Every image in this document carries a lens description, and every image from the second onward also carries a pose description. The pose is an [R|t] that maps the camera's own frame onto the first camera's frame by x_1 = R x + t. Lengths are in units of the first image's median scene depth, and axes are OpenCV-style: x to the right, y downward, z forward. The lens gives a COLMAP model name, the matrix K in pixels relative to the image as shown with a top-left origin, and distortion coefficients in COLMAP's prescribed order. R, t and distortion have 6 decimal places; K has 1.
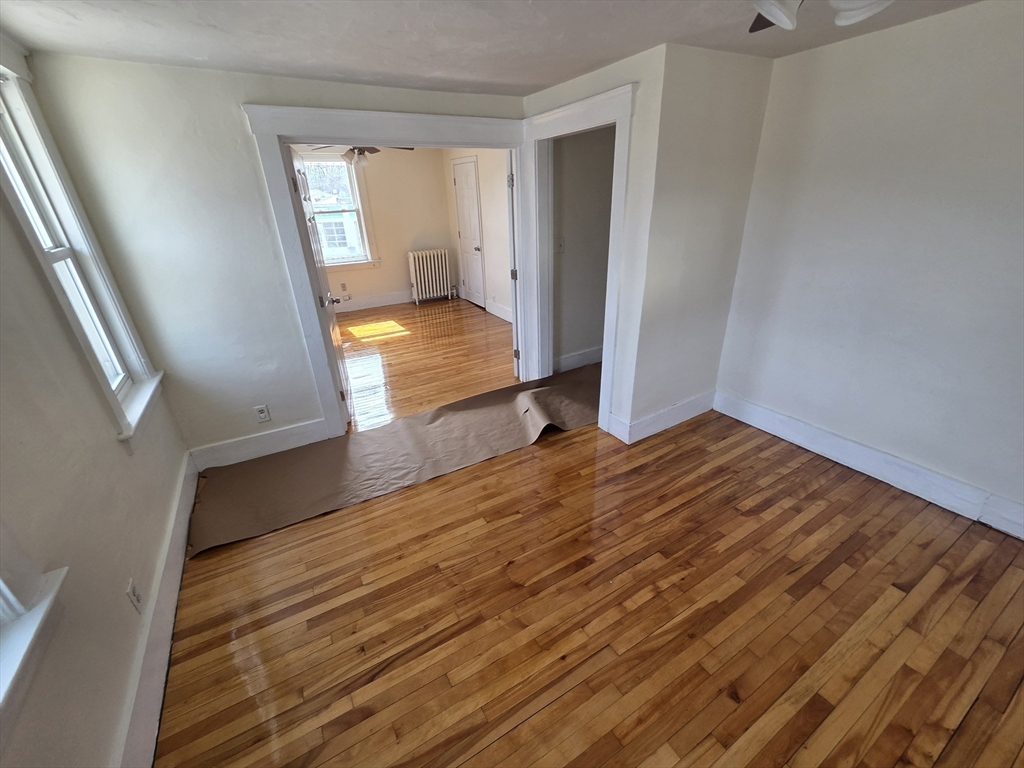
lens RADIAL K [[421.5, 0, 518.1], [0, 421.5, 386.1], [0, 0, 1]] dist [0.002224, 0.000004]
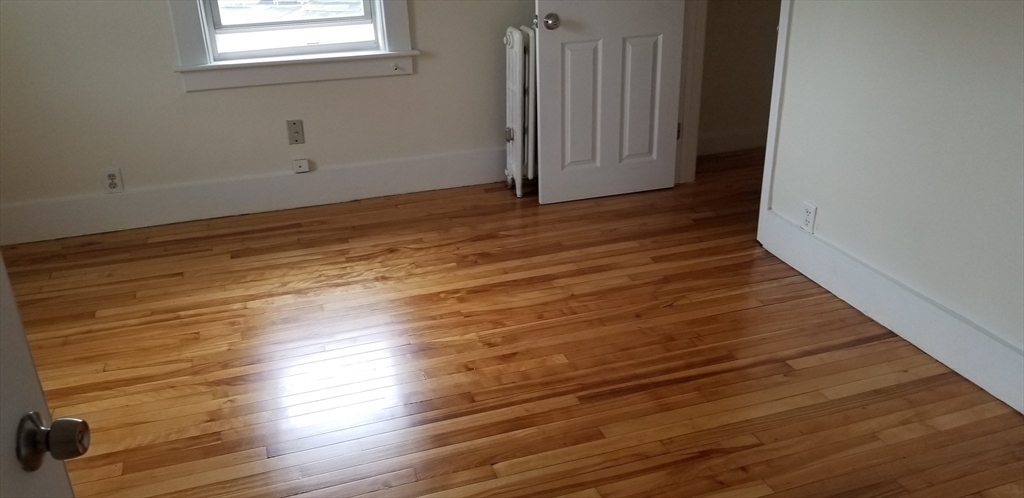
lens RADIAL K [[817.1, 0, 512.0], [0, 817.1, 249.0], [0, 0, 1]] dist [0.062345, 0.000299]
pose [[0.979386, 0.086118, -0.182723, -0.360115], [-0.090315, 0.995804, -0.014754, -0.402566], [0.180686, 0.030952, 0.983054, 1.129319]]
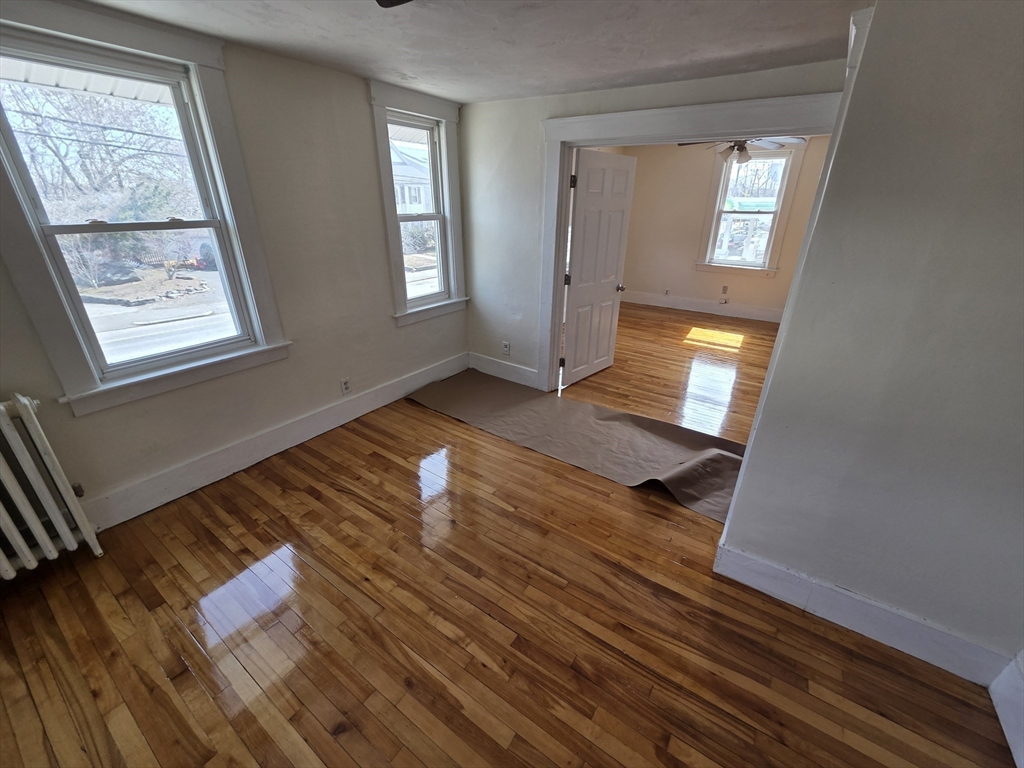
lens RADIAL K [[421.5, 0, 518.1], [0, 421.5, 386.1], [0, 0, 1]] dist [0.002224, 0.000004]
pose [[0.418124, 0.400239, -0.815464, 0.690512], [-0.401310, 0.886737, 0.229452, -0.186066], [0.814937, 0.231315, 0.531386, 0.396447]]
